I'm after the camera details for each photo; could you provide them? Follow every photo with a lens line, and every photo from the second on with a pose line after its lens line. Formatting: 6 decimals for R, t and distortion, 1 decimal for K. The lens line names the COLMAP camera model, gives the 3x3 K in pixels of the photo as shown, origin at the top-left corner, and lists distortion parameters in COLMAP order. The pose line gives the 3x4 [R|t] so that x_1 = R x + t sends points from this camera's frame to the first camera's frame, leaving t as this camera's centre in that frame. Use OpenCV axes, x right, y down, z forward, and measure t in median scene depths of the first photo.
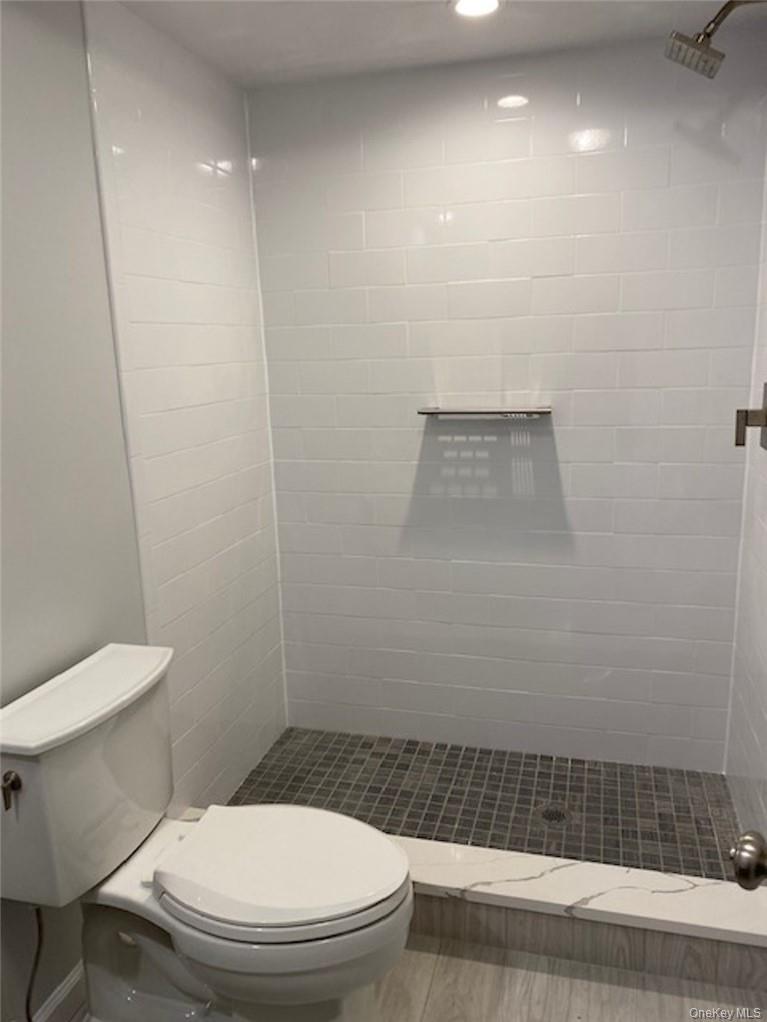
lens RADIAL K [[785.2, 0, 380.5], [0, 785.2, 510.4], [0, 0, 1]] dist [-0.006300, -0.001875]
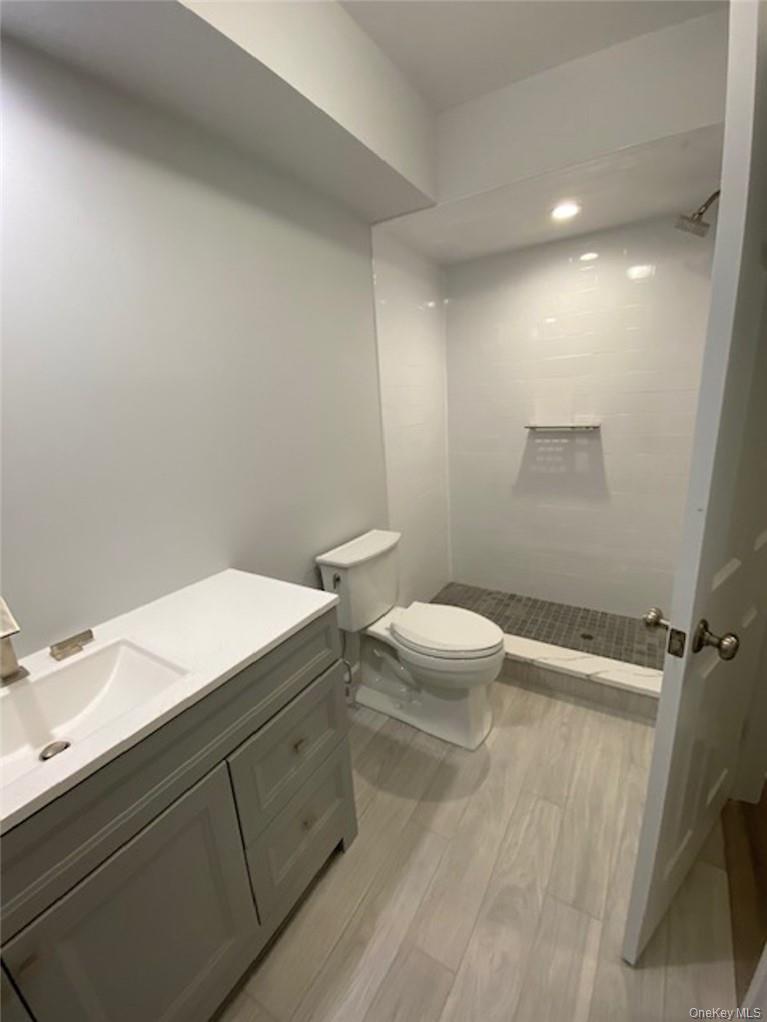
lens RADIAL K [[414.5, 0, 385.3], [0, 414.5, 507.4], [0, 0, 1]] dist [0.026673, -0.022077]
pose [[0.958713, 0.050627, -0.279831, 0.019859], [-0.034195, 0.997409, 0.063296, 0.027750], [0.282310, -0.051113, 0.957960, -0.136549]]
